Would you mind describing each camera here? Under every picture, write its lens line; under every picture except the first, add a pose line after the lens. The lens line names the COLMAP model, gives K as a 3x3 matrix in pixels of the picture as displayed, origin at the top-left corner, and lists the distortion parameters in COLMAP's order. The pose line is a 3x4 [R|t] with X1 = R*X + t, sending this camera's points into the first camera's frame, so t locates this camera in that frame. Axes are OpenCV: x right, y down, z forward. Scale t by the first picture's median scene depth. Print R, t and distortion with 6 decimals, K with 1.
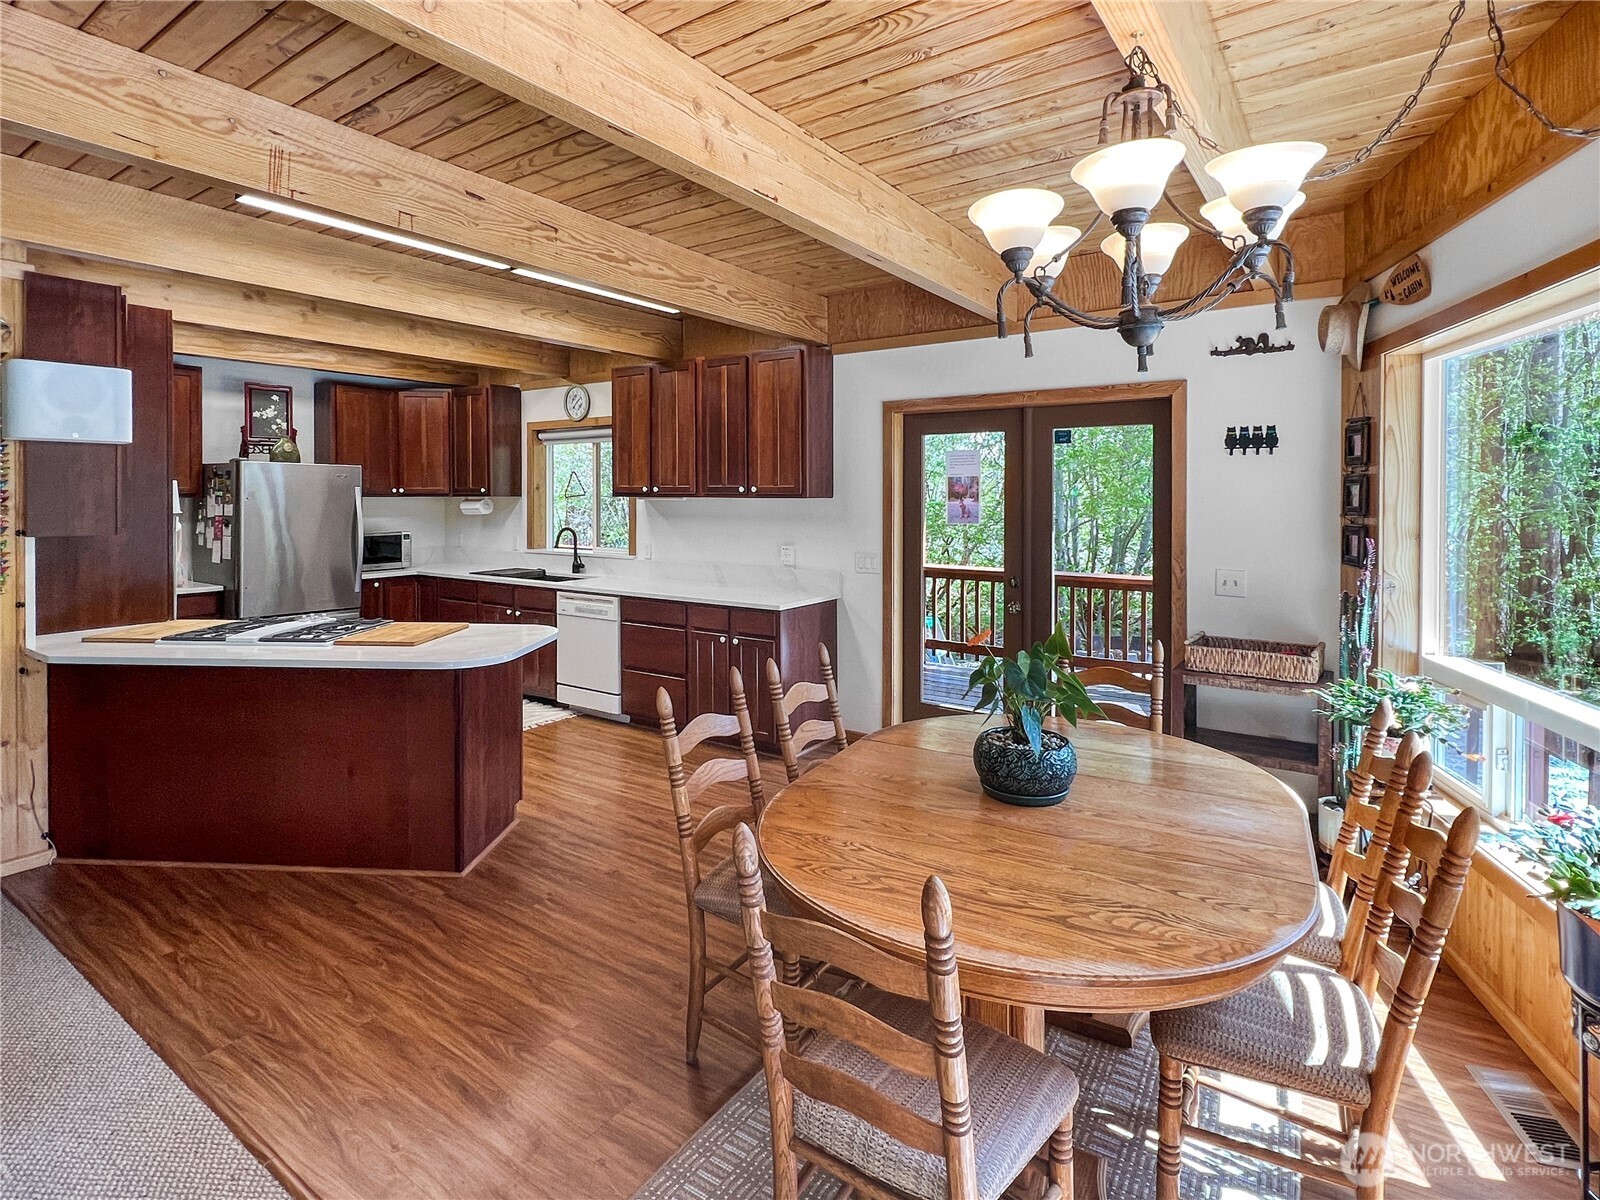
lens RADIAL K [[808.7, 0, 800.5], [0, 808.7, 551.5], [0, 0, 1]] dist [-0.002292, -0.002304]
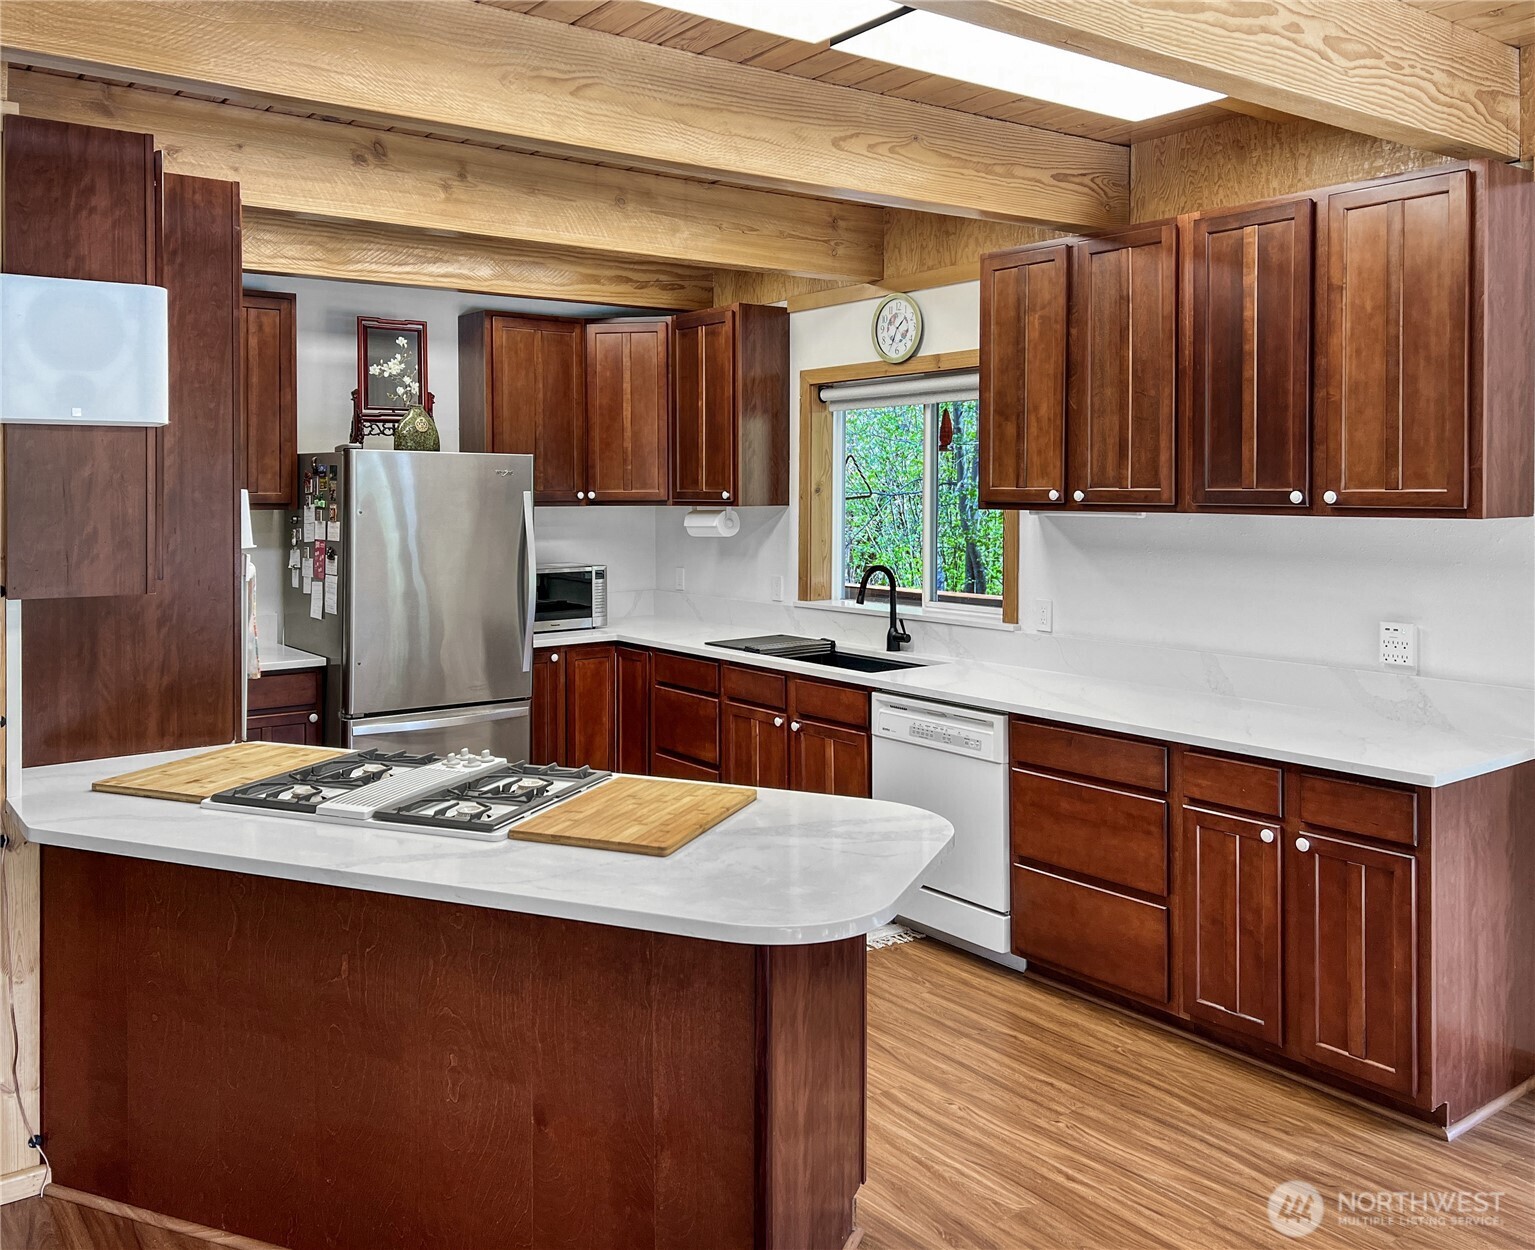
lens RADIAL K [[1320.2, 0, 767.5], [0, 1320.2, 625.0], [0, 0, 1]] dist [0.092744, -0.152642]
pose [[0.952842, 0.023927, -0.302521, -0.103148], [-0.013751, 0.999267, 0.035722, -0.022403], [0.303154, -0.029878, 0.952473, 0.157358]]
